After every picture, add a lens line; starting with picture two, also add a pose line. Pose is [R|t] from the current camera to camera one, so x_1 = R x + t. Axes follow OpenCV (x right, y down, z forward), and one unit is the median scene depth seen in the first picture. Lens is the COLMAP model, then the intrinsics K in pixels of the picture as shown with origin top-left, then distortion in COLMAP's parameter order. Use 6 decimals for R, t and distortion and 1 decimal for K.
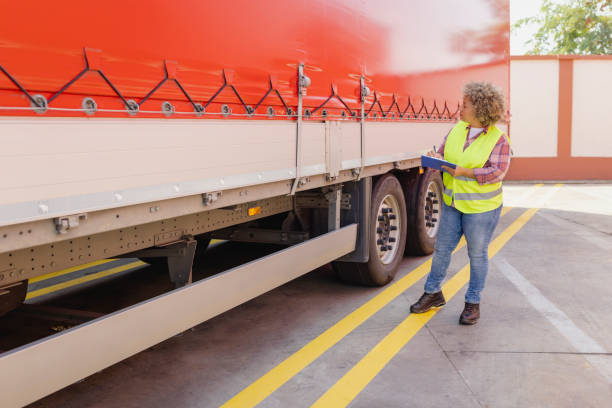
lens RADIAL K [[621.3, 0, 341.3], [0, 621.3, 178.2], [0, 0, 1]] dist [0.003160, -0.005446]
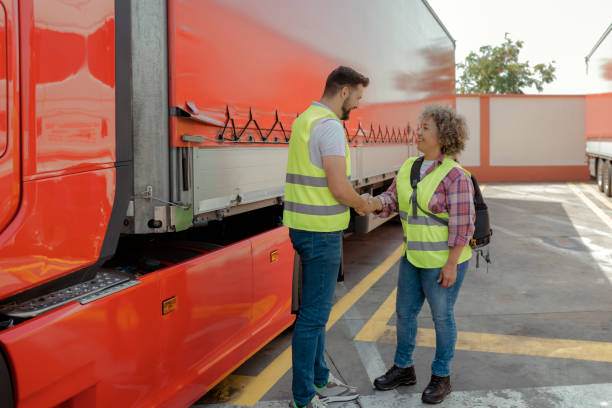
lens RADIAL K [[601.5, 0, 306.8], [0, 601.5, 183.0], [0, 0, 1]] dist [-0.009365, -0.013051]
pose [[0.996450, -0.008894, 0.083720, -0.545213], [0.010289, 0.999815, -0.016250, 0.077921], [-0.083560, 0.017054, 0.996357, -1.111957]]
